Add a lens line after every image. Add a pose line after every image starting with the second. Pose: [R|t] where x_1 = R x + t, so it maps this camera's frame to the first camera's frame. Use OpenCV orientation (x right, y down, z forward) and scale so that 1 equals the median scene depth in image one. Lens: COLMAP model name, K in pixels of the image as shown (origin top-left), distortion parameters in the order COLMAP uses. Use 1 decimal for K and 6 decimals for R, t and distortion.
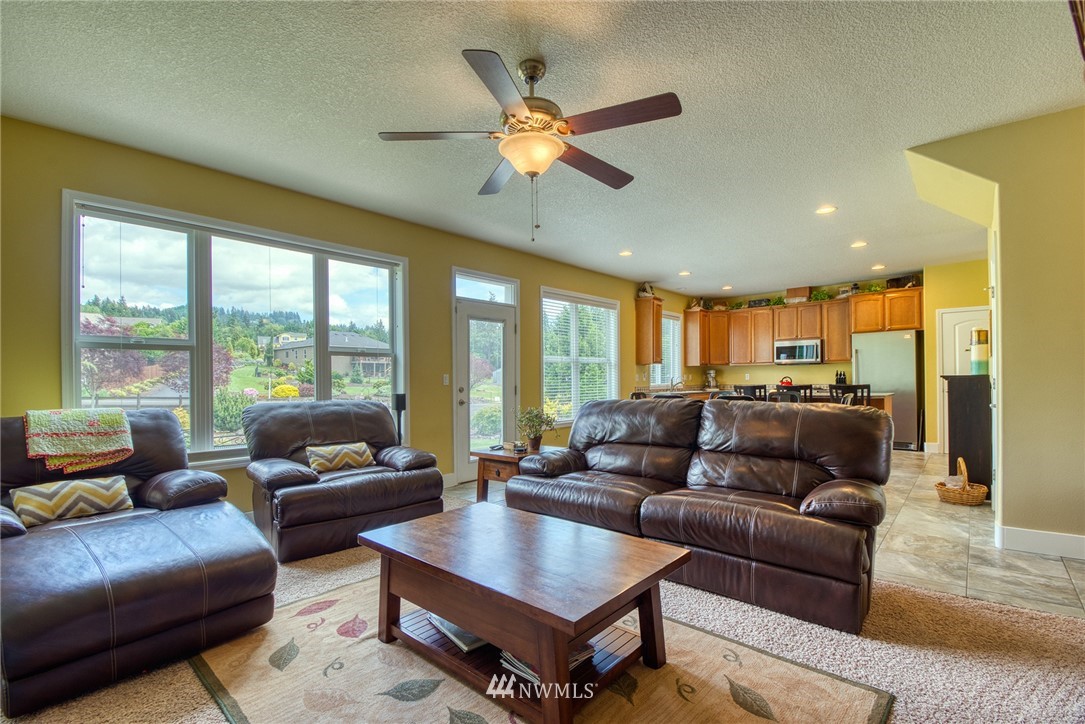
lens RADIAL K [[492.2, 0, 506.5], [0, 492.2, 383.4], [0, 0, 1]] dist [-0.019040, -0.009290]
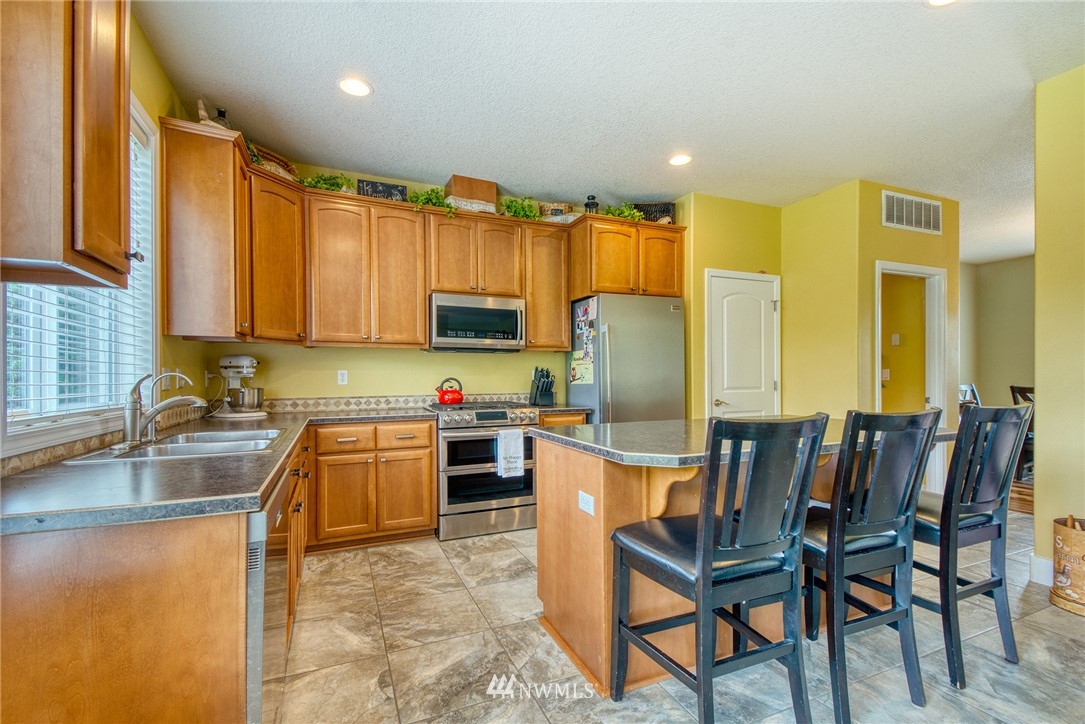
lens RADIAL K [[481.2, 0, 565.1], [0, 481.2, 381.5], [0, 0, 1]] dist [0.011664, 0.000389]
pose [[0.358500, 0.005130, 0.933516, 0.234896], [0.006866, 0.999943, -0.008131, -0.007359], [-0.933504, 0.009325, 0.358445, 0.837872]]
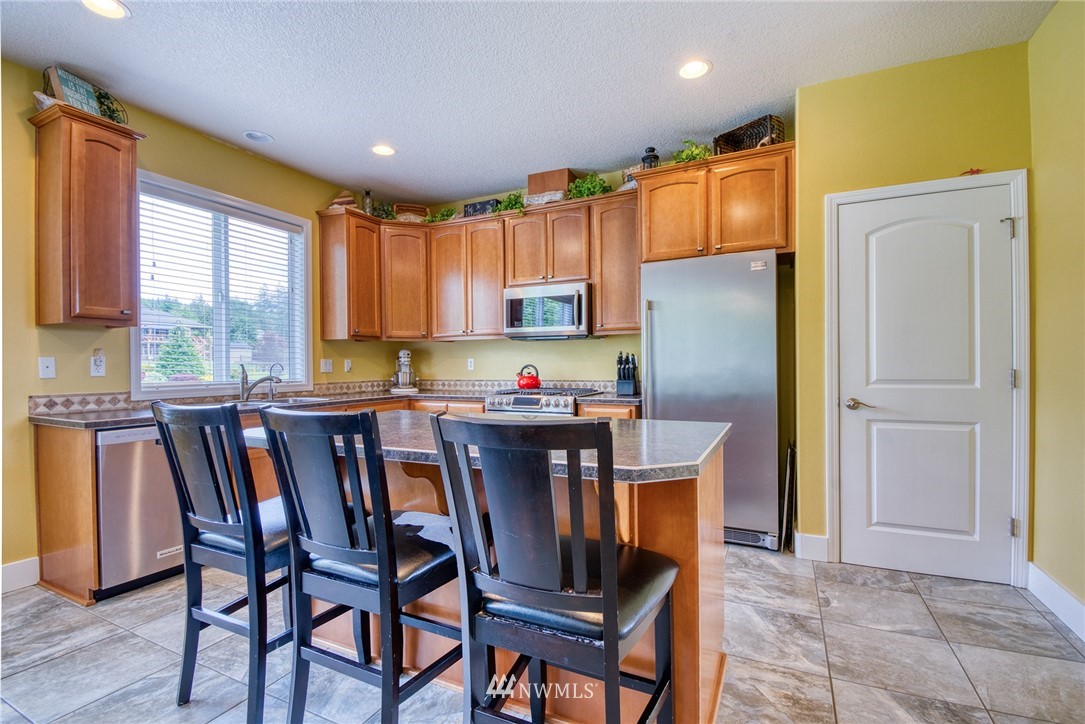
lens RADIAL K [[492.2, 0, 534.0], [0, 492.2, 375.8], [0, 0, 1]] dist [-0.019040, -0.009290]
pose [[0.951084, -0.002886, 0.308919, 0.481681], [-0.001782, 0.999888, 0.014829, -0.011359], [-0.308927, -0.014654, 0.950973, 0.612189]]
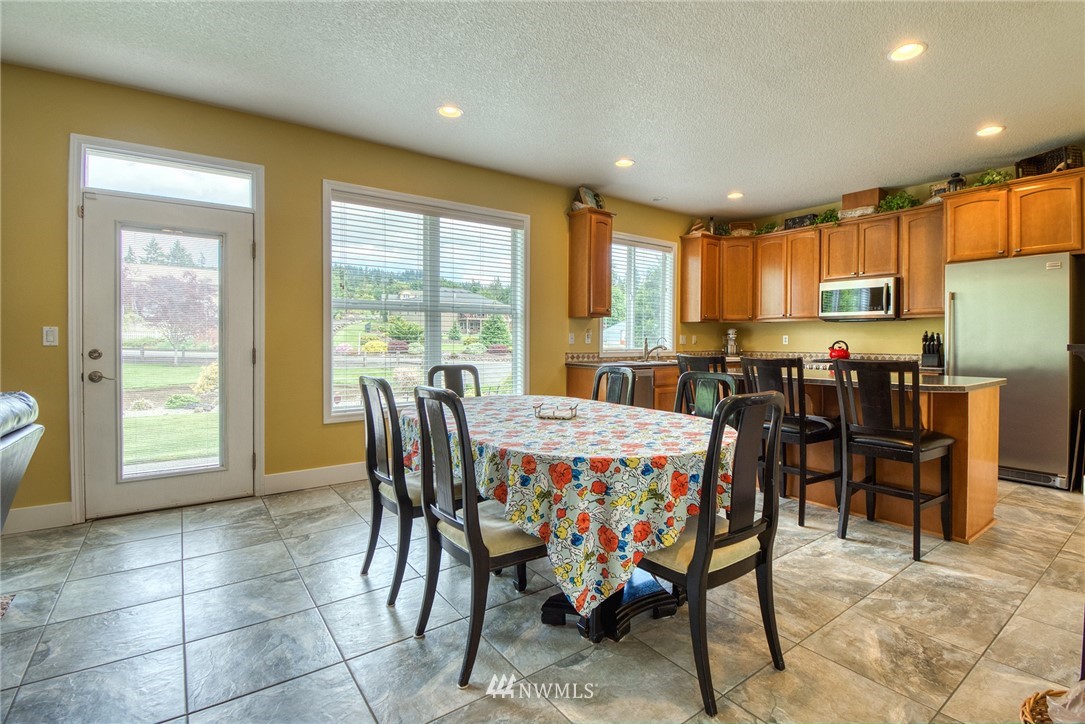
lens RADIAL K [[492.2, 0, 551.6], [0, 492.2, 349.1], [0, 0, 1]] dist [-0.019040, -0.009290]
pose [[0.985407, 0.019747, -0.169063, 0.360014], [-0.017384, 0.999730, 0.015444, -0.007314], [0.169322, -0.012279, 0.985484, 0.380235]]
